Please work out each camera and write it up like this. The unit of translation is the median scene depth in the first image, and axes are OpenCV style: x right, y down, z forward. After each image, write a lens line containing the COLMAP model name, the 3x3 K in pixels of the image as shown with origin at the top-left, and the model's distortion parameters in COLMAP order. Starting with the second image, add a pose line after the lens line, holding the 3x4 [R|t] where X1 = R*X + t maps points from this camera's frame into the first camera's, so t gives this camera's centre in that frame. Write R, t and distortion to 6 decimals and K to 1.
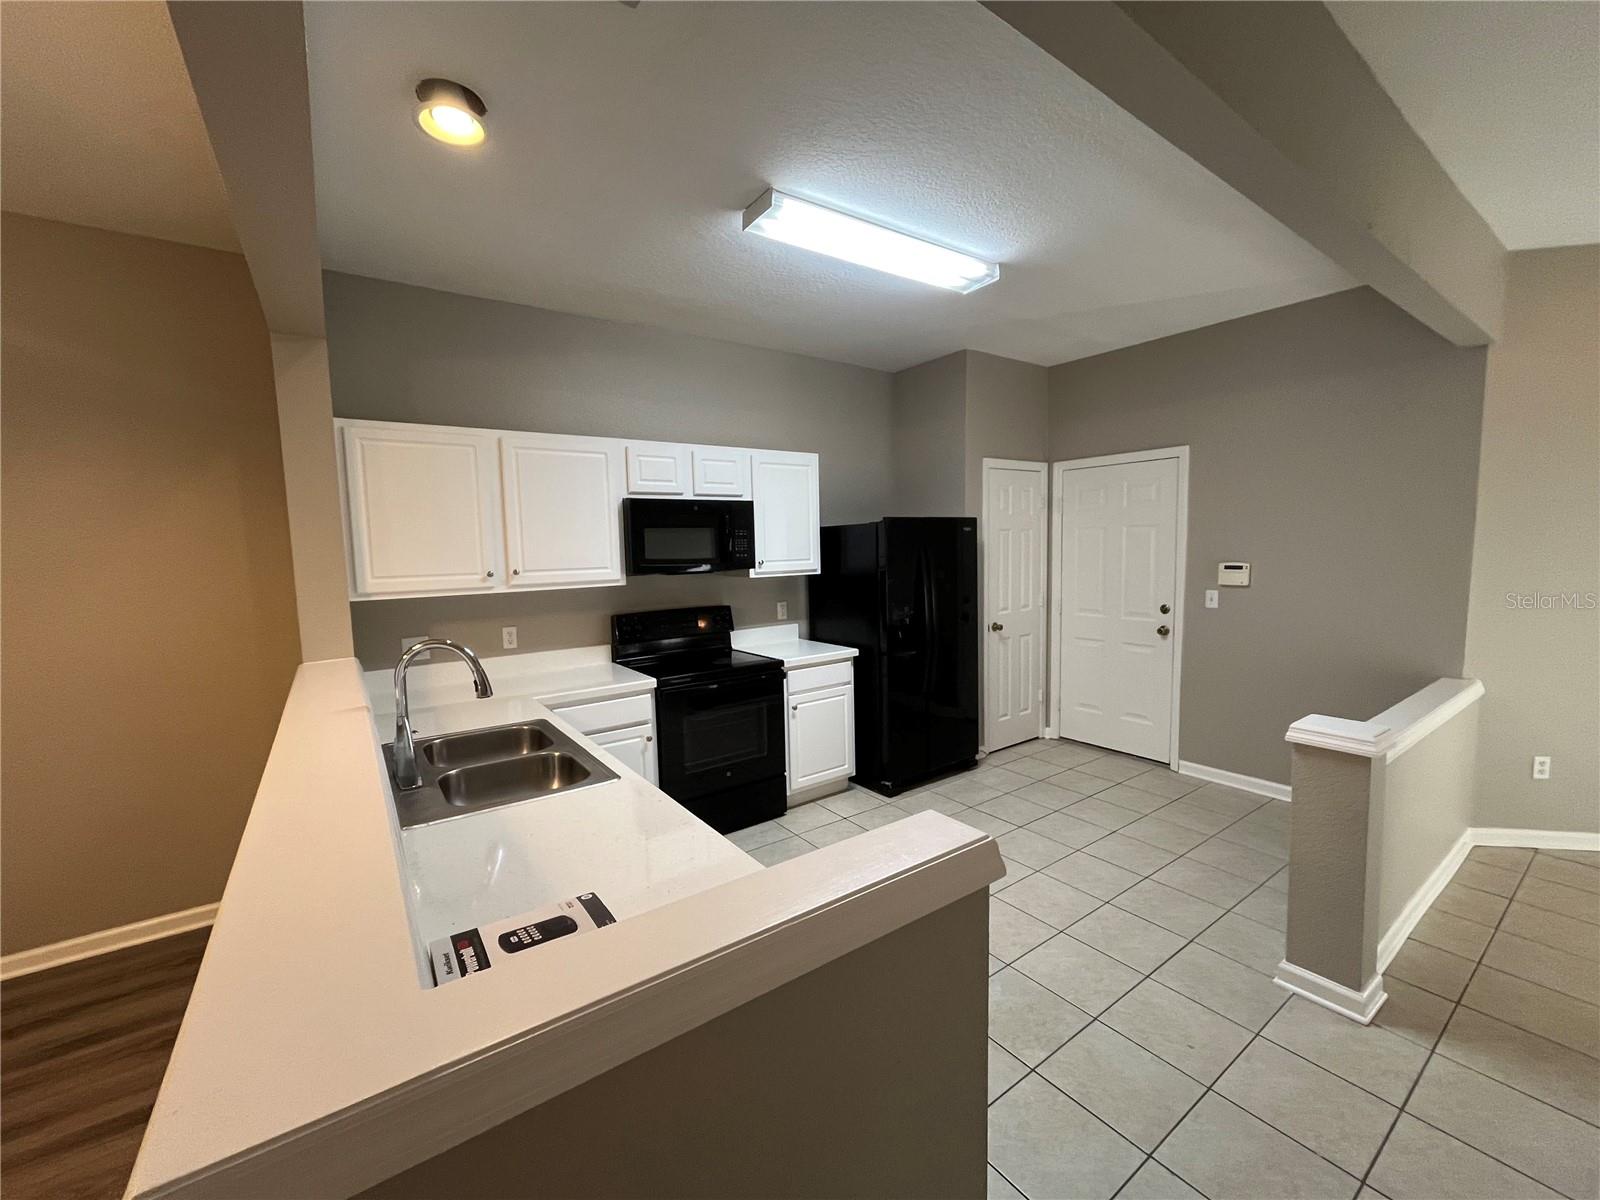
lens RADIAL K [[644.1, 0, 796.2], [0, 644.1, 606.9], [0, 0, 1]] dist [0.000109, -0.000303]
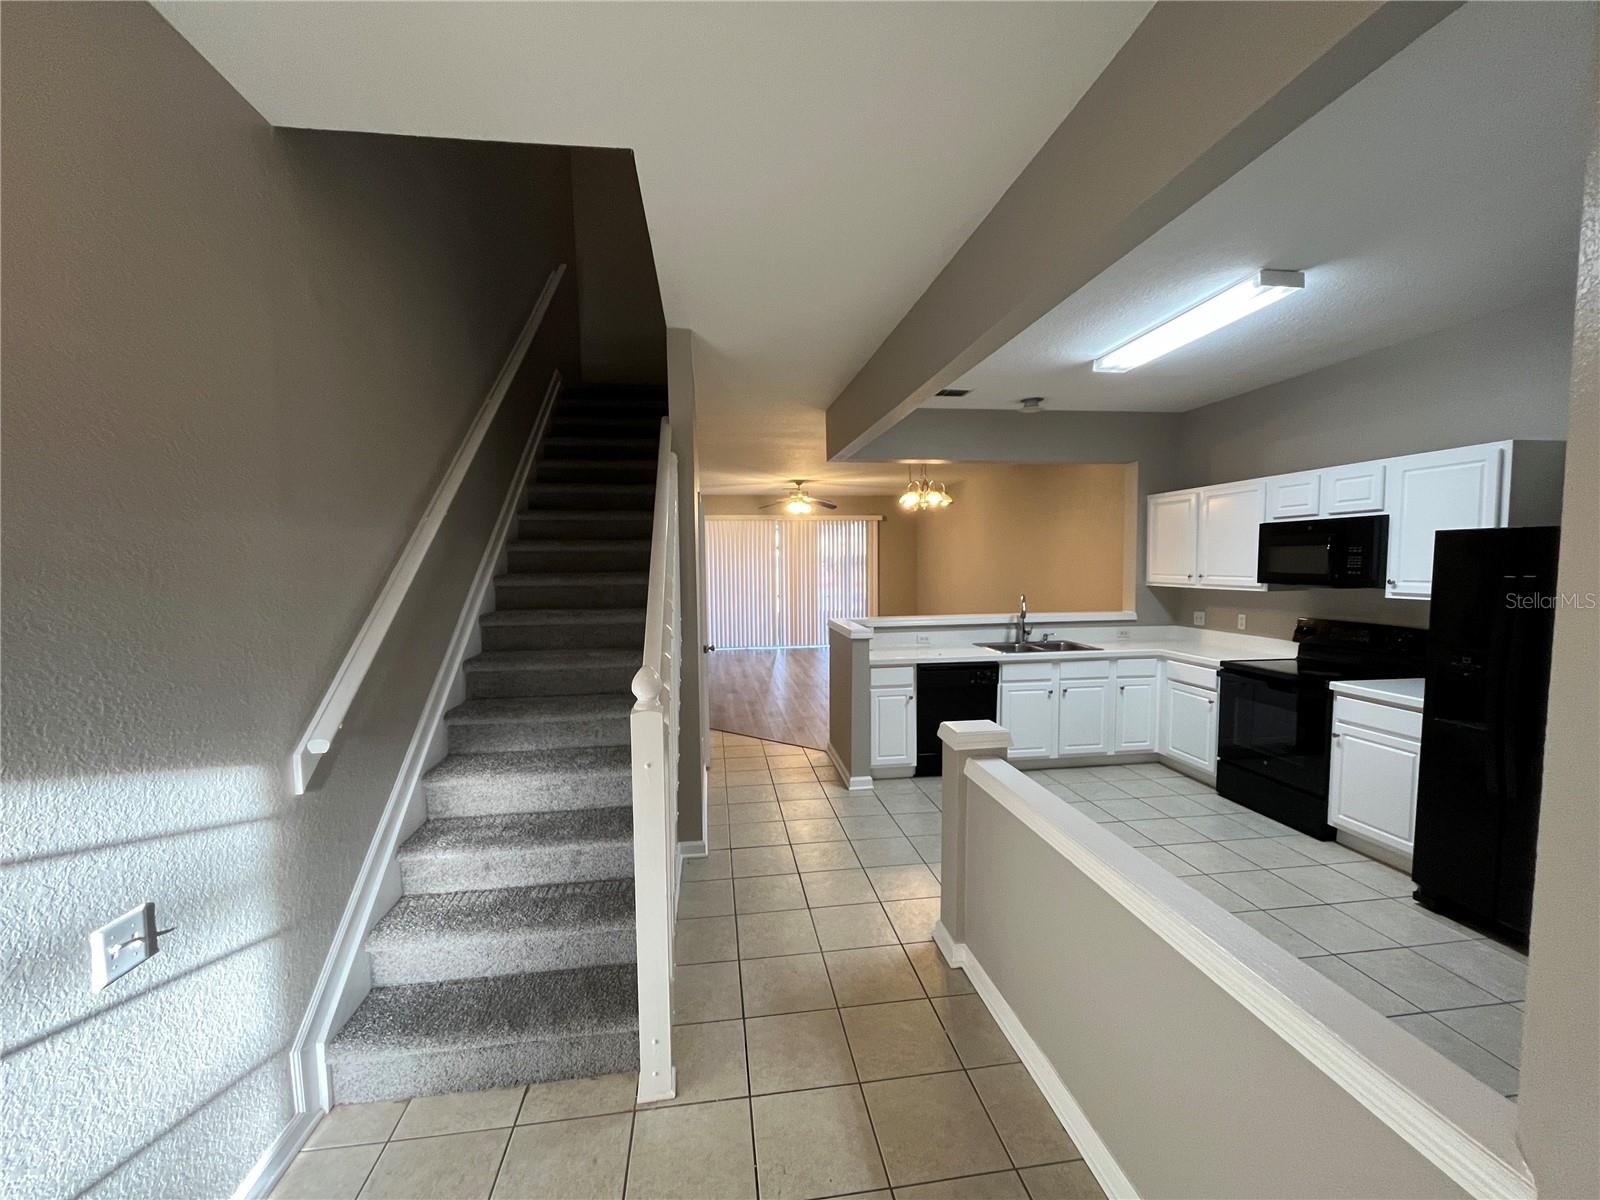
lens RADIAL K [[644.1, 0, 796.2], [0, 644.1, 606.9], [0, 0, 1]] dist [0.000109, -0.000303]
pose [[-0.462295, 0.092263, -0.881913, 1.282511], [-0.061812, 0.988800, 0.135847, -0.119529], [0.884569, 0.117314, -0.451415, 0.763694]]
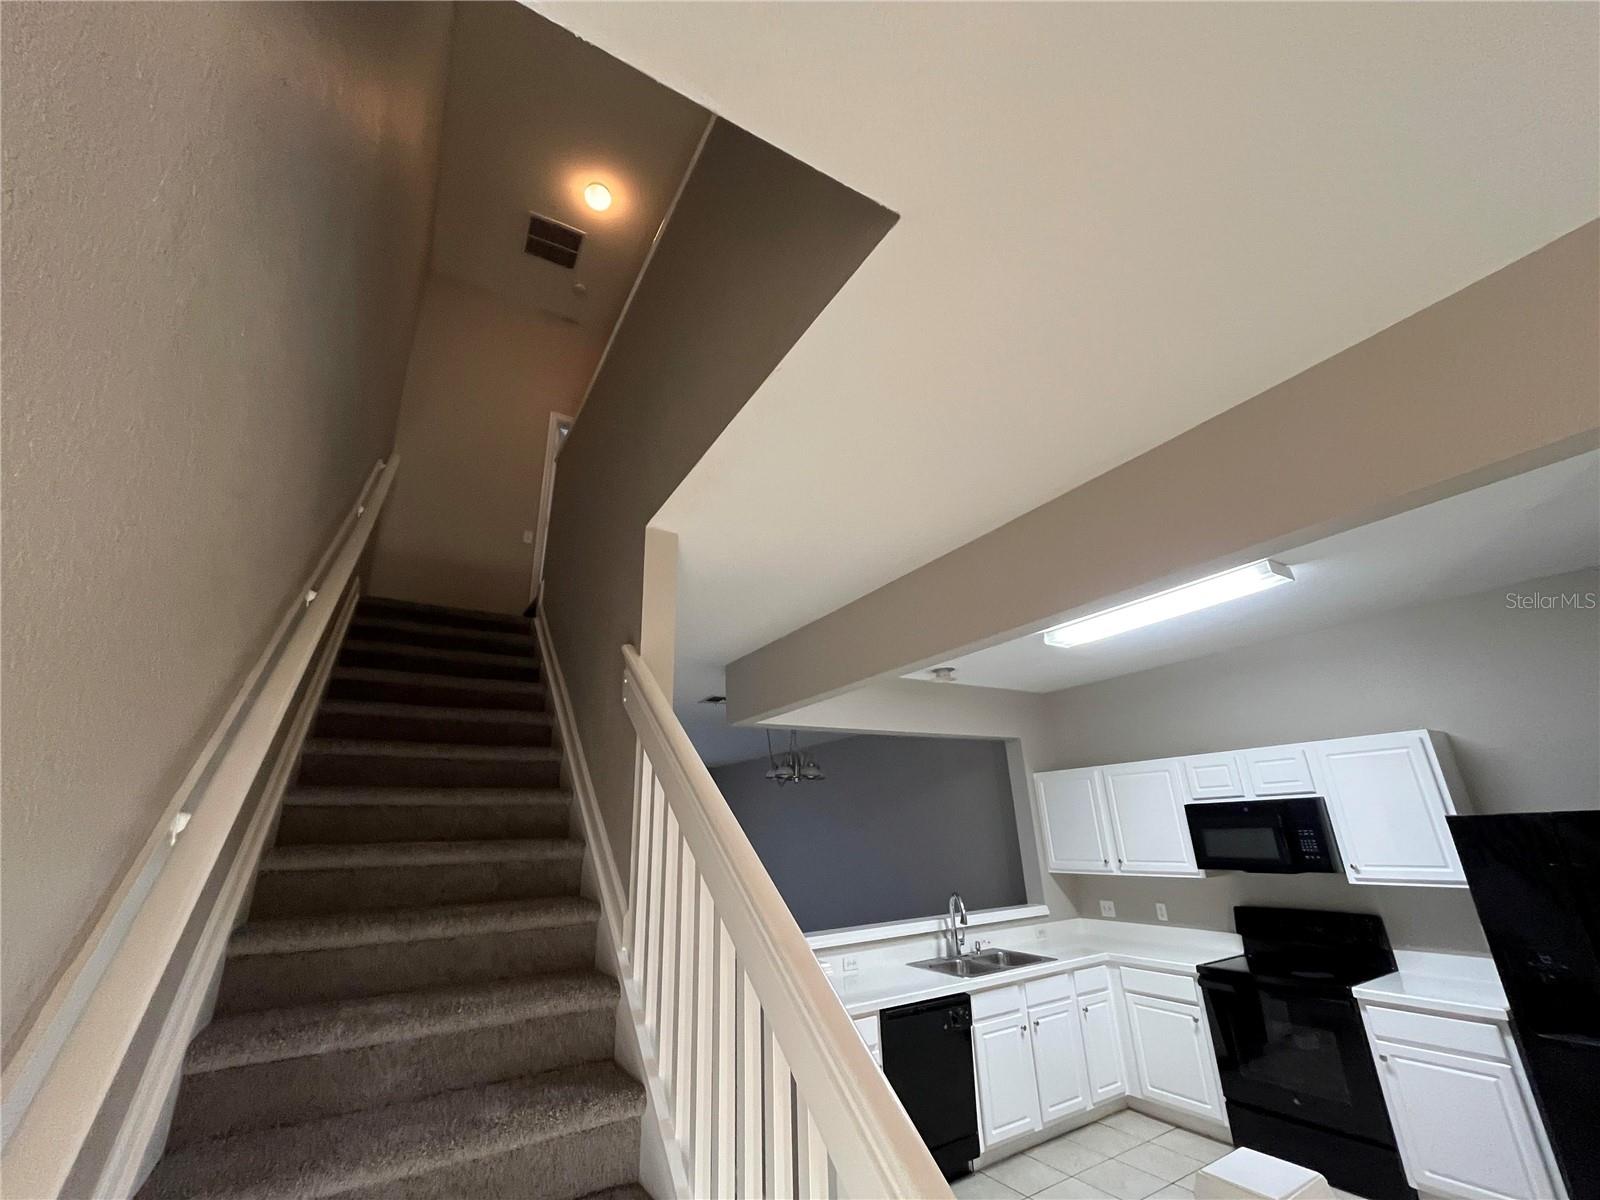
lens RADIAL K [[644.1, 0, 796.2], [0, 644.1, 606.9], [0, 0, 1]] dist [0.000109, -0.000303]
pose [[-0.071142, -0.304149, -0.949964, 1.097997], [-0.059359, 0.951980, -0.300350, -0.111157], [0.995698, 0.035022, -0.085780, 0.324772]]
